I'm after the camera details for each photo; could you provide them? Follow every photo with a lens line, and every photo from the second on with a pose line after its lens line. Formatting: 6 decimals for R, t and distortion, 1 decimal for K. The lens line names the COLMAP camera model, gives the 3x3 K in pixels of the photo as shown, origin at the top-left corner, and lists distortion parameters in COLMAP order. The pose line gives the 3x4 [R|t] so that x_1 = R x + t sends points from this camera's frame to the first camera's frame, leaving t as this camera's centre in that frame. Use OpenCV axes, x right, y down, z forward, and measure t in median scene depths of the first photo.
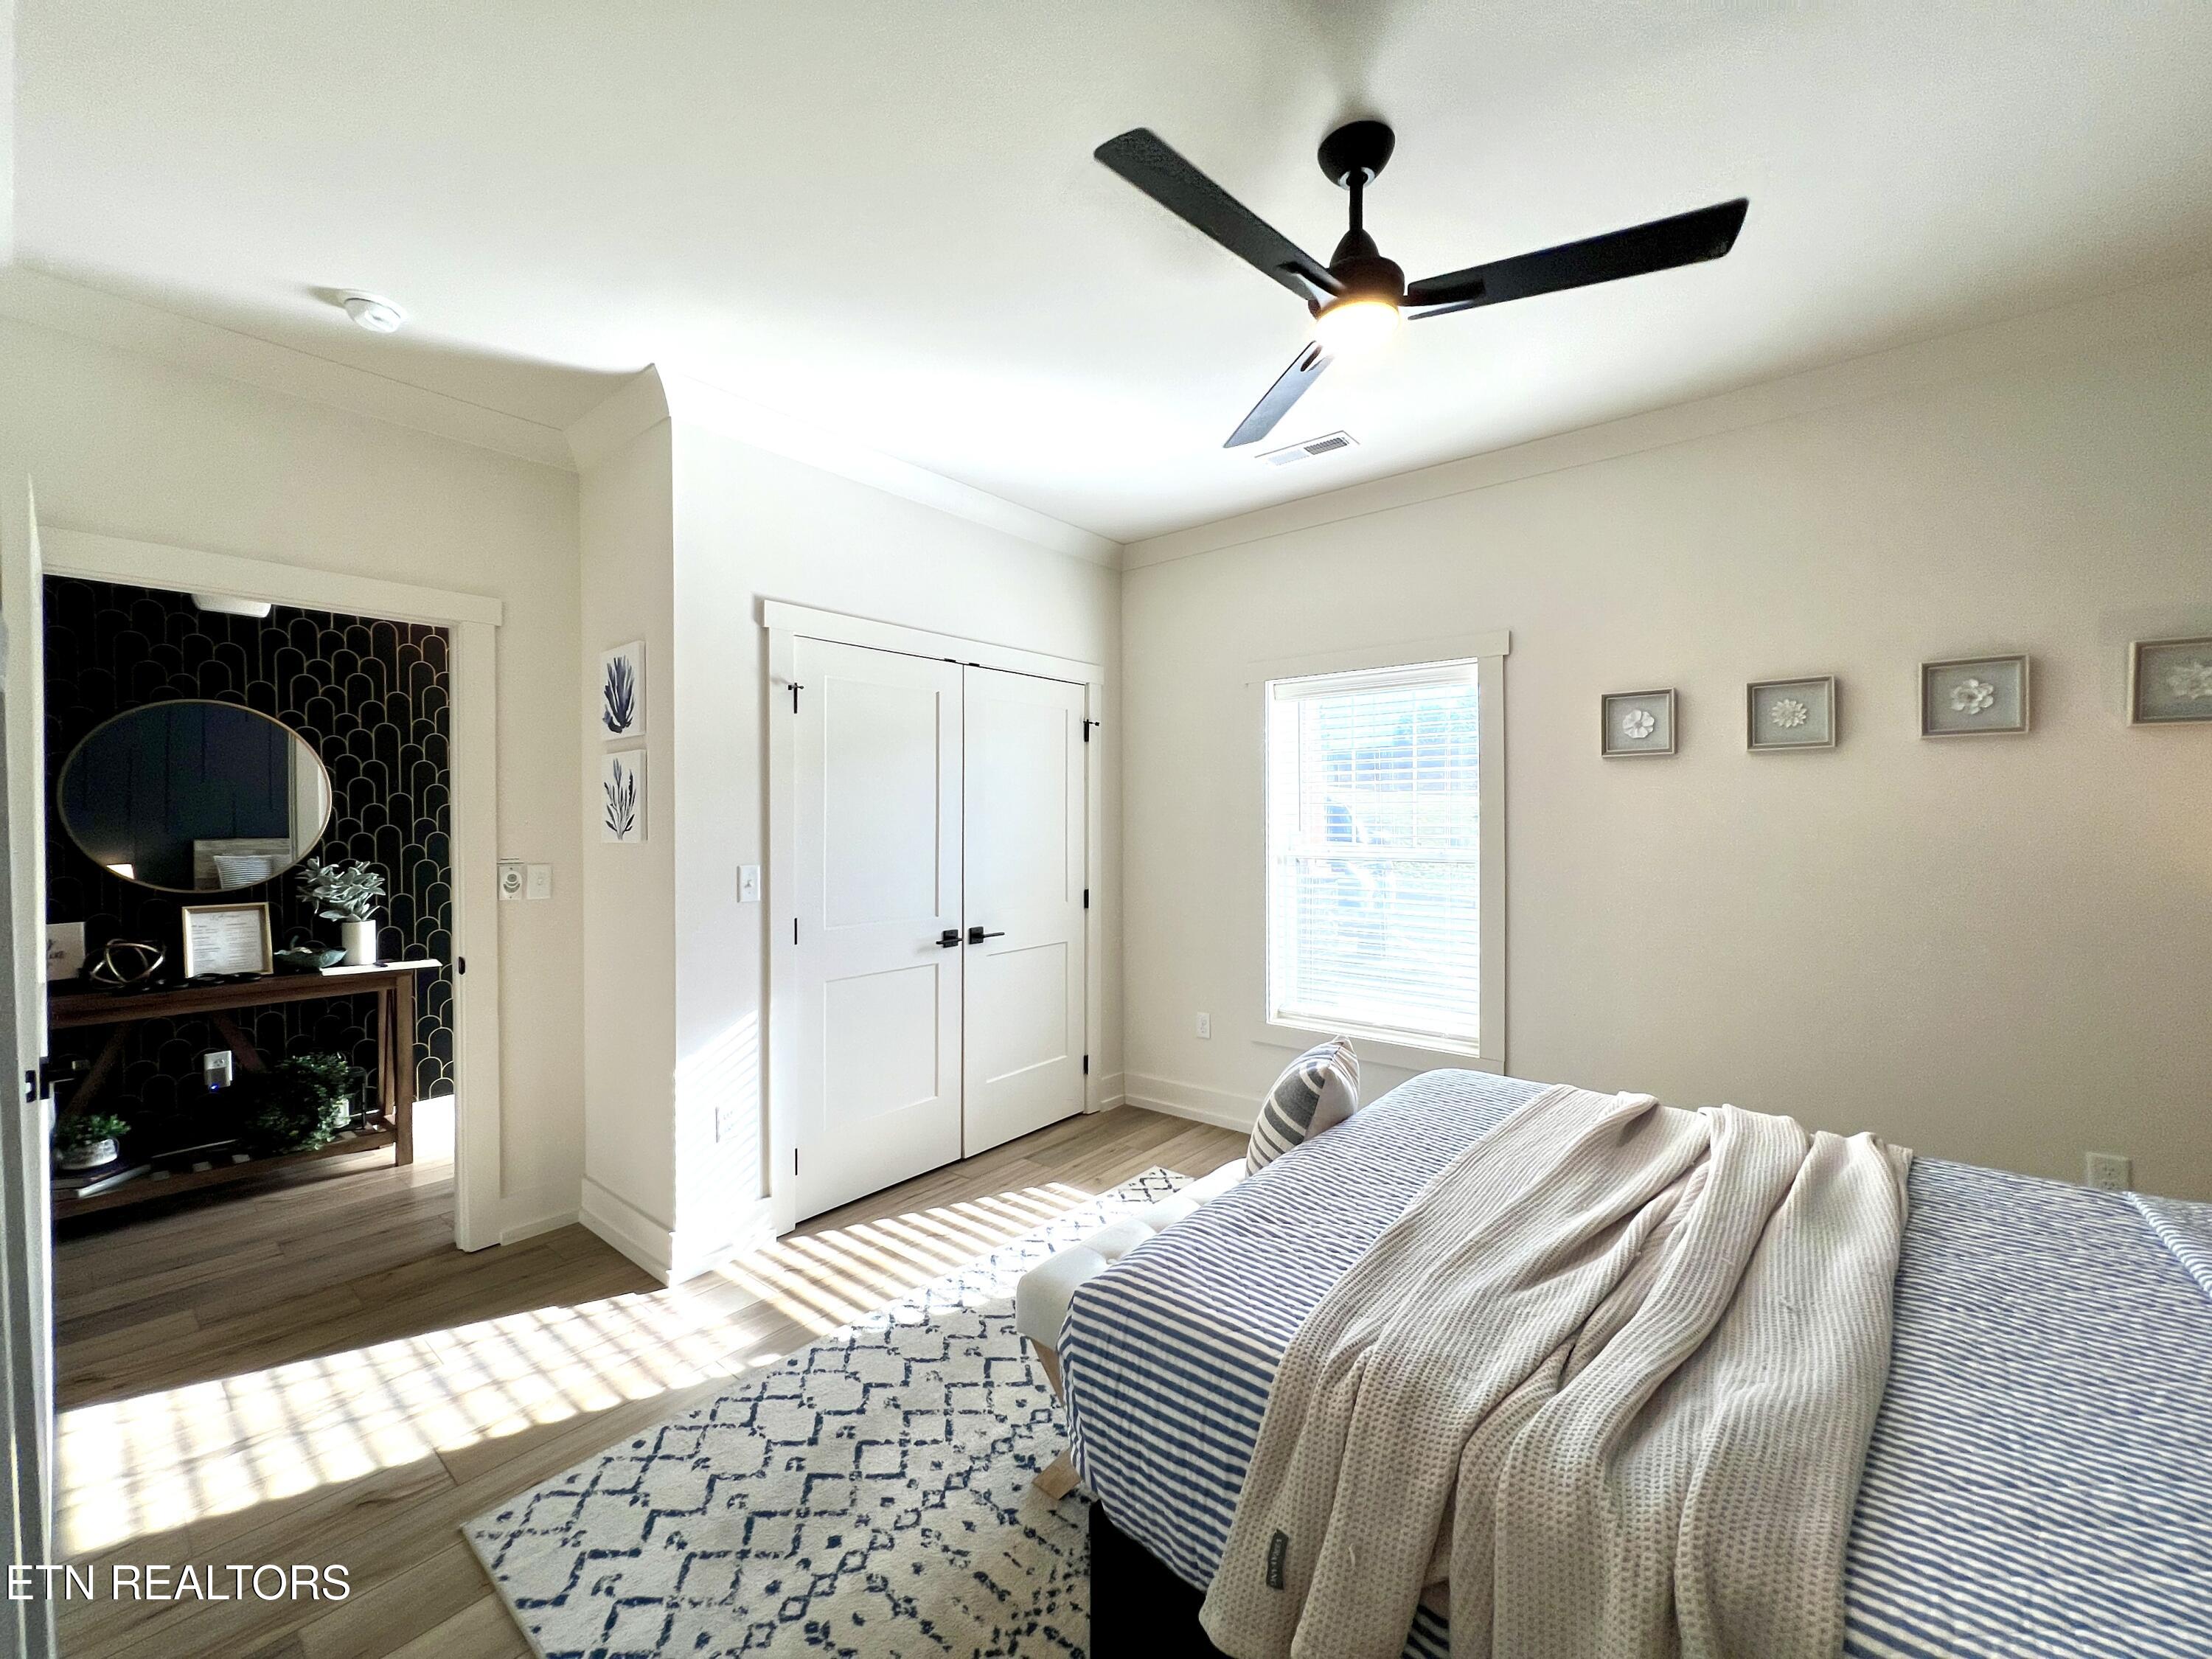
lens RADIAL K [[884.7, 0, 1124.6], [0, 884.7, 832.0], [0, 0, 1]] dist [-0.001868, -0.000085]
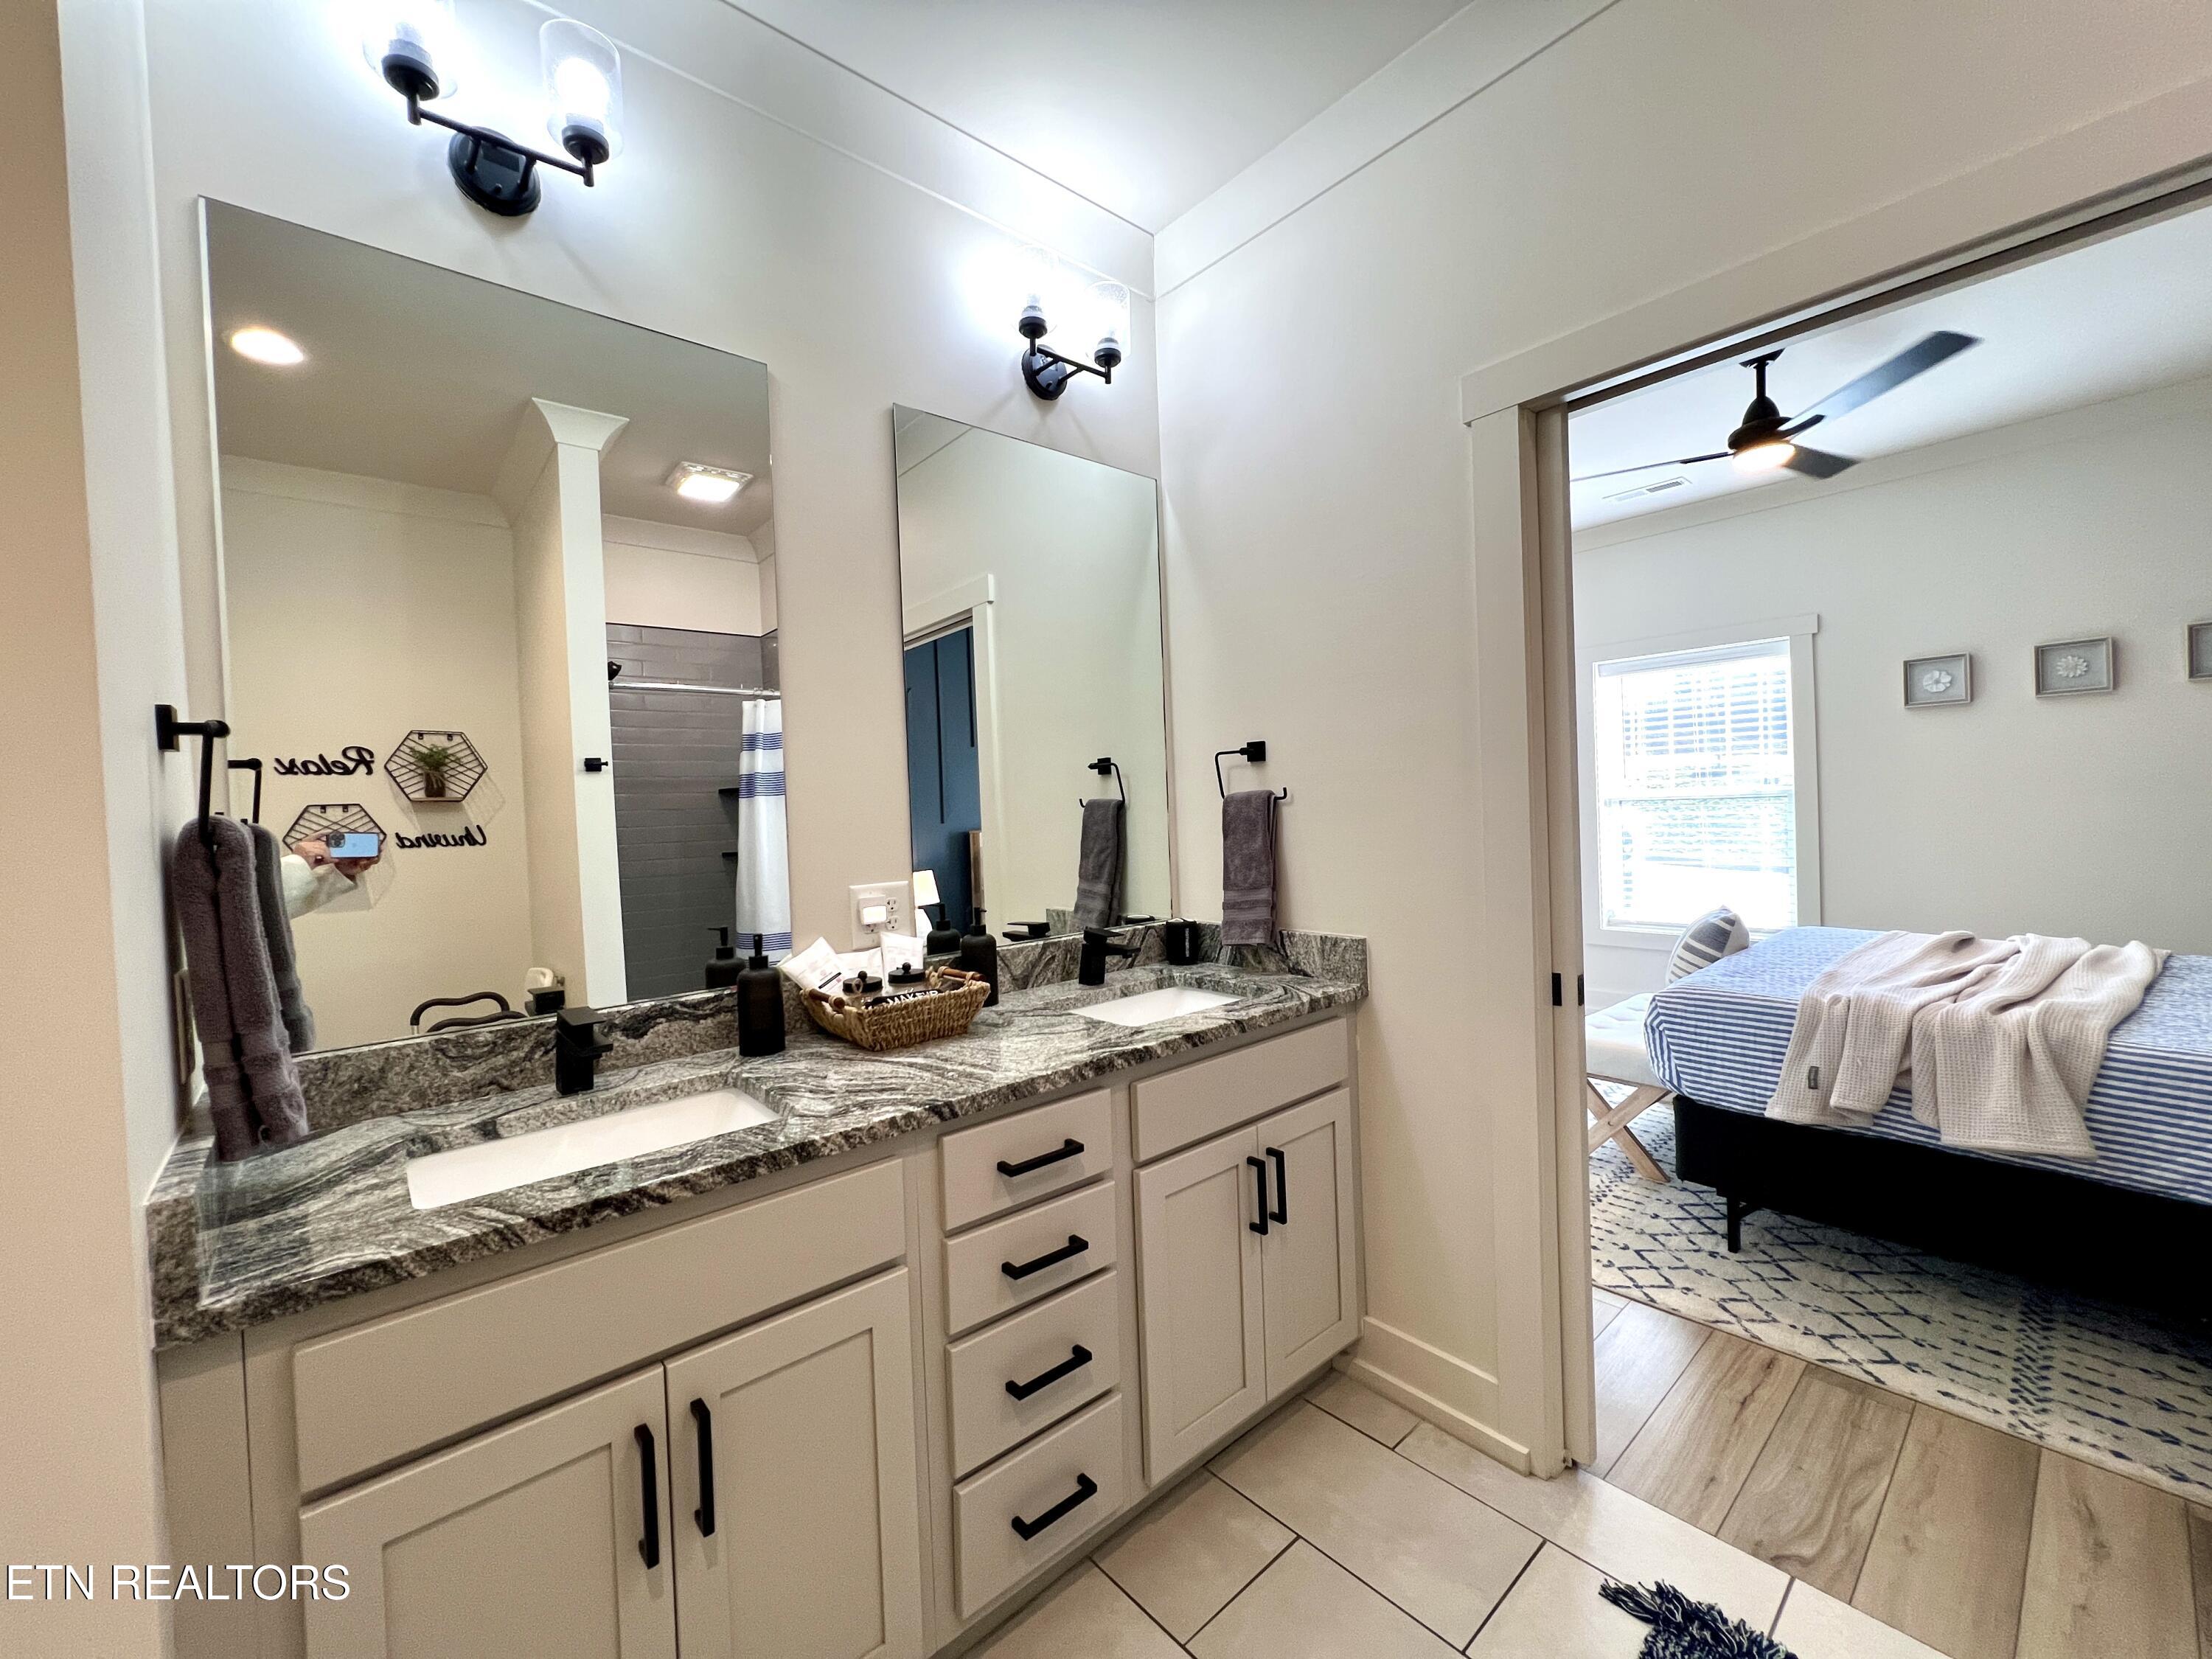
lens RADIAL K [[884.7, 0, 1117.9], [0, 884.7, 835.3], [0, 0, 1]] dist [-0.001868, -0.000085]
pose [[0.983920, -0.031768, -0.175761, -0.573431], [0.035650, 0.999184, 0.018973, 0.055934], [0.175015, -0.024934, 0.984250, -0.744705]]
